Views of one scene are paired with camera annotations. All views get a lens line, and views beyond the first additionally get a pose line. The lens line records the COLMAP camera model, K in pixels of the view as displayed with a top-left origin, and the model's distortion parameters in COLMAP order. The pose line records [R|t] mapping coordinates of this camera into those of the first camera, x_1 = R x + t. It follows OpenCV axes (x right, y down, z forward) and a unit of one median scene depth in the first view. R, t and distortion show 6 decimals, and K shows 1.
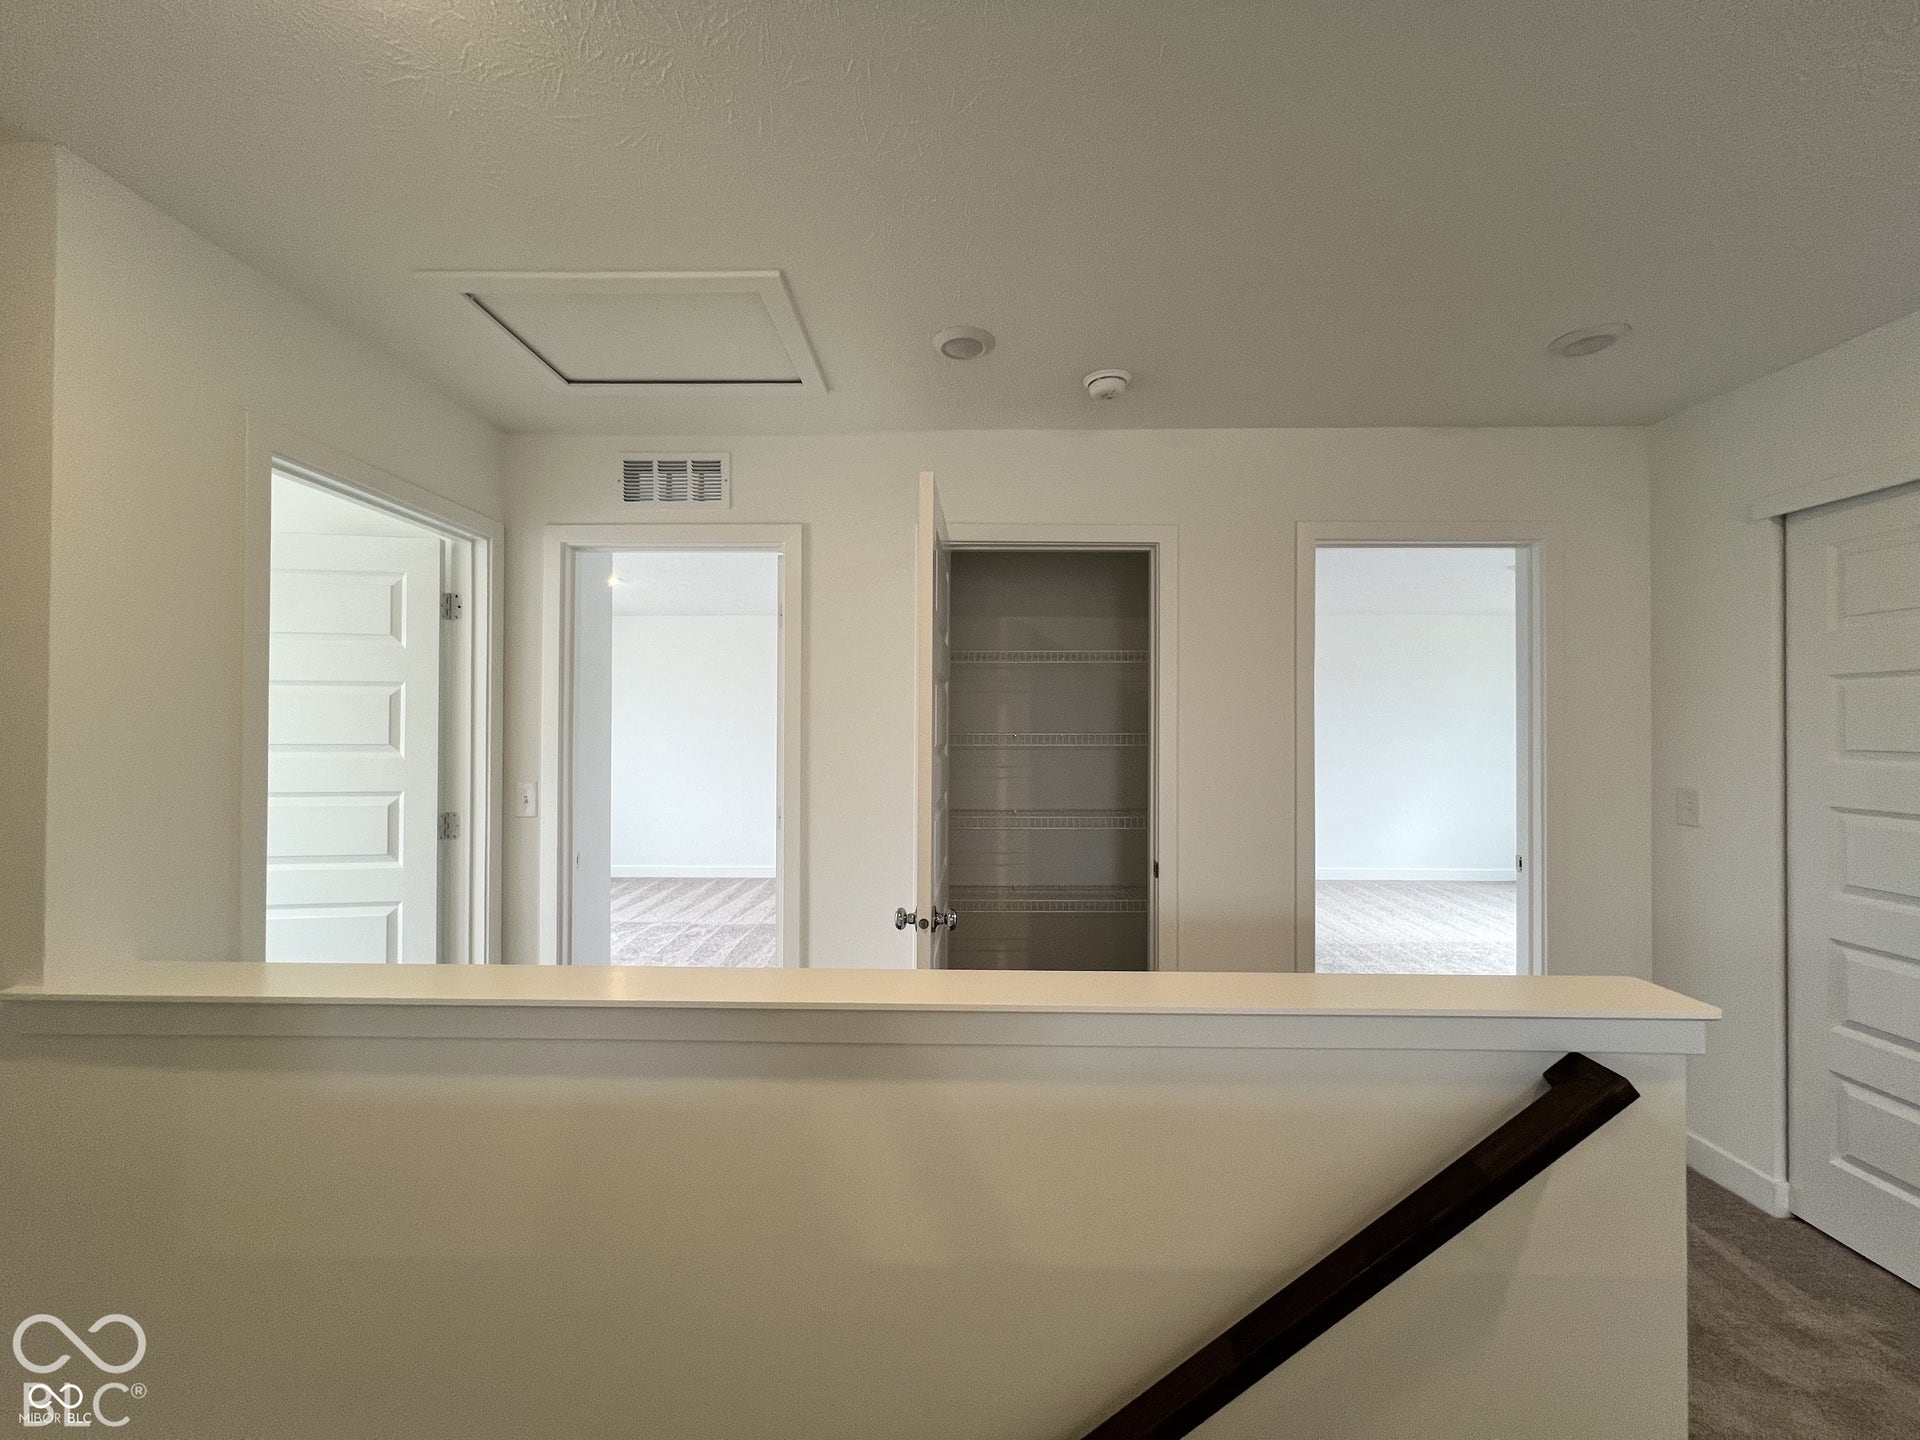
lens RADIAL K [[767.0, 0, 955.3], [0, 767.0, 716.4], [0, 0, 1]] dist [0.000563, 0.000384]
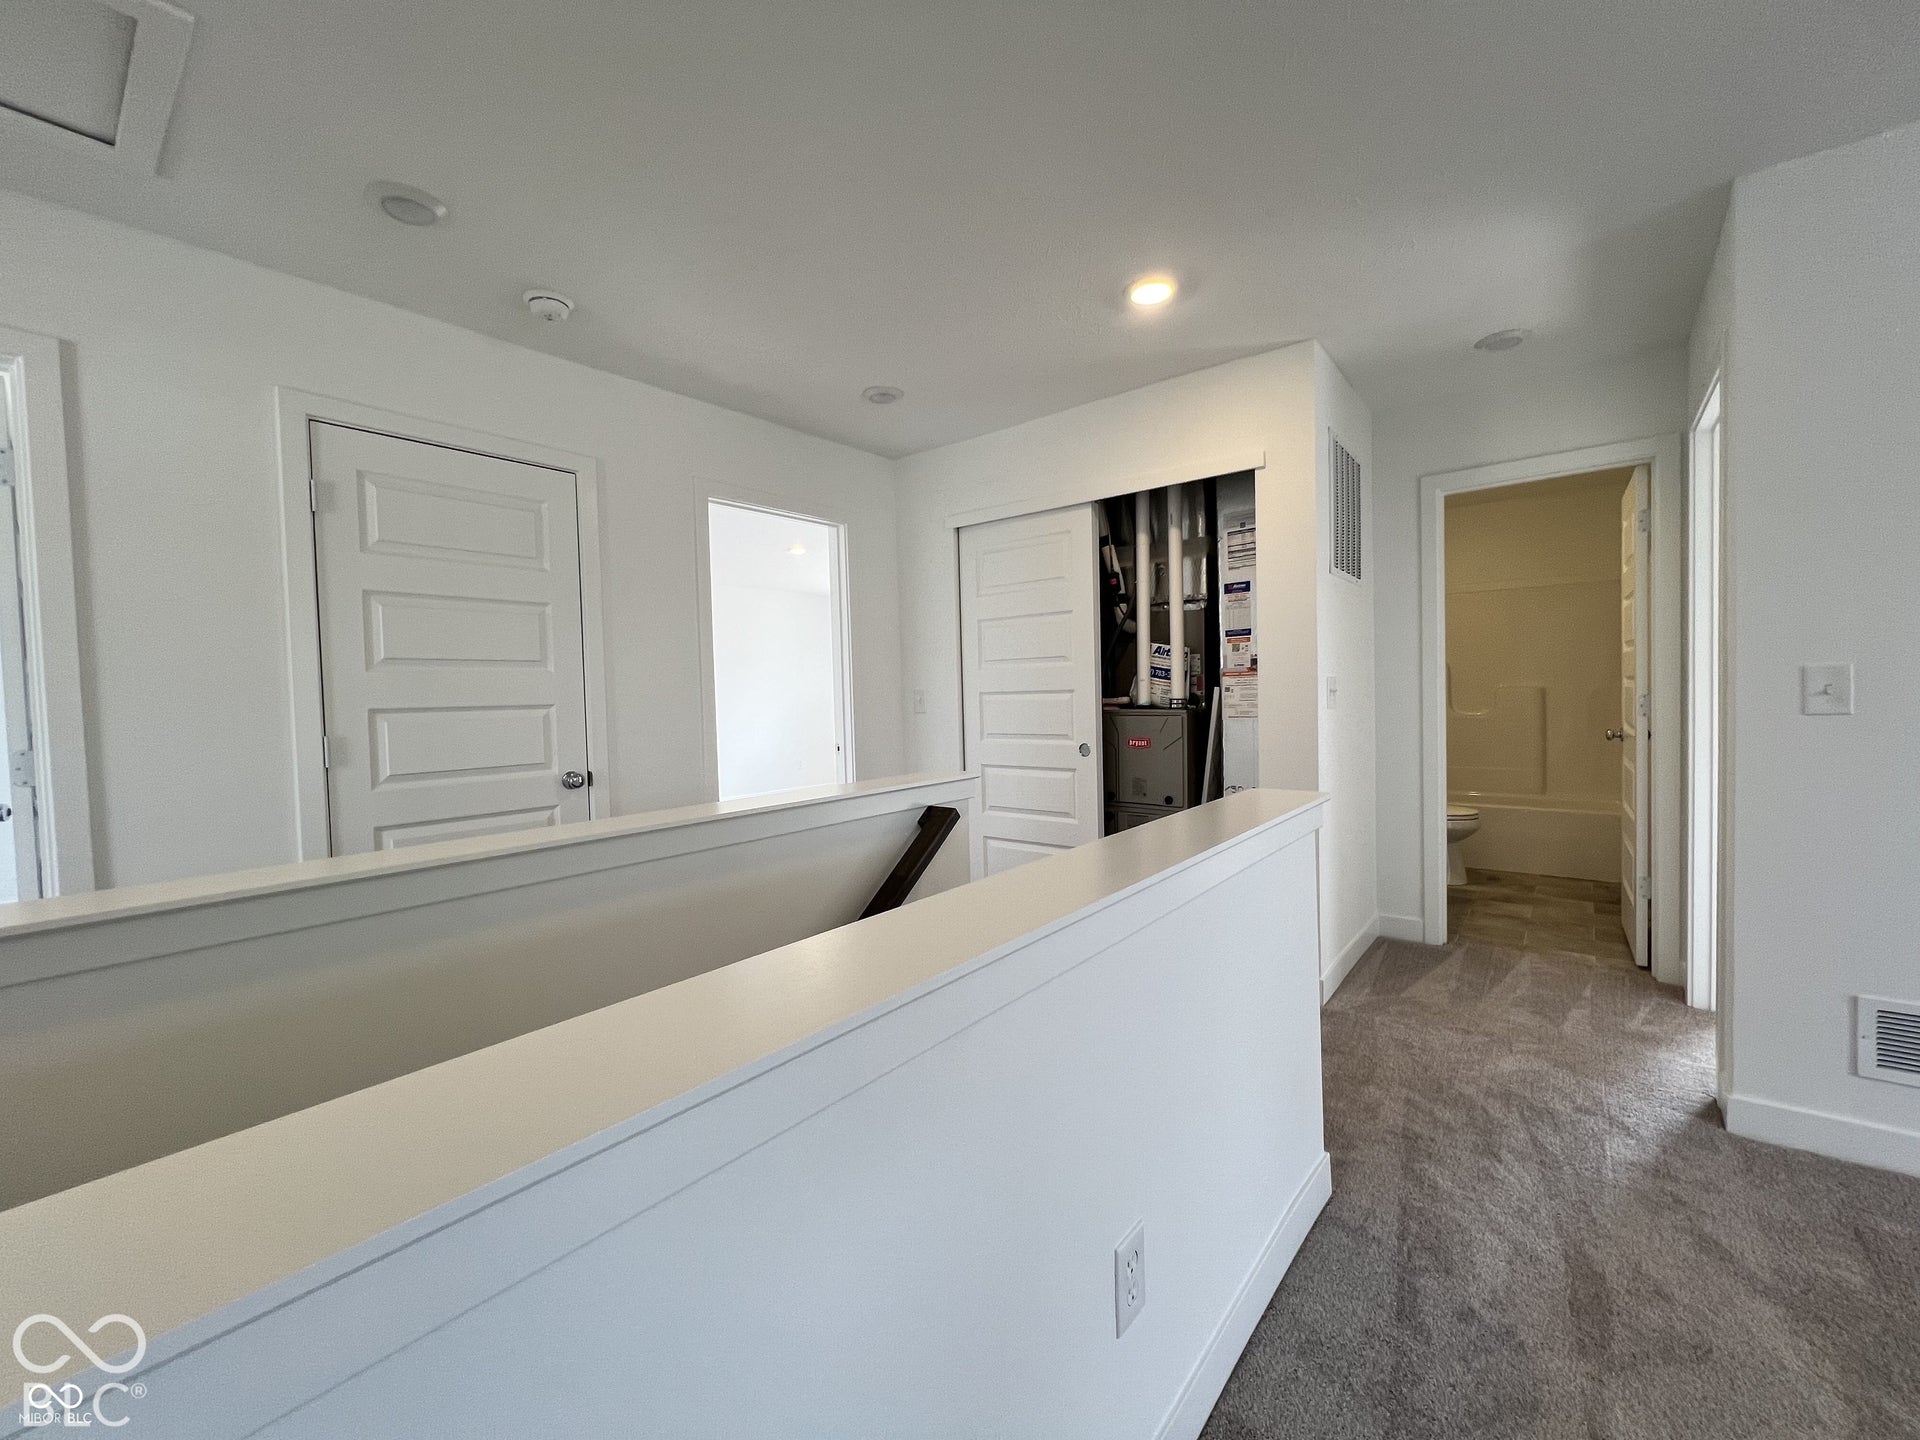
lens RADIAL K [[767.0, 0, 955.3], [0, 767.0, 716.4], [0, 0, 1]] dist [0.000563, 0.000384]
pose [[0.621939, -0.045834, 0.781723, -0.313701], [0.019880, 0.998888, 0.042751, 0.092108], [-0.782813, -0.011048, 0.622159, -0.085506]]
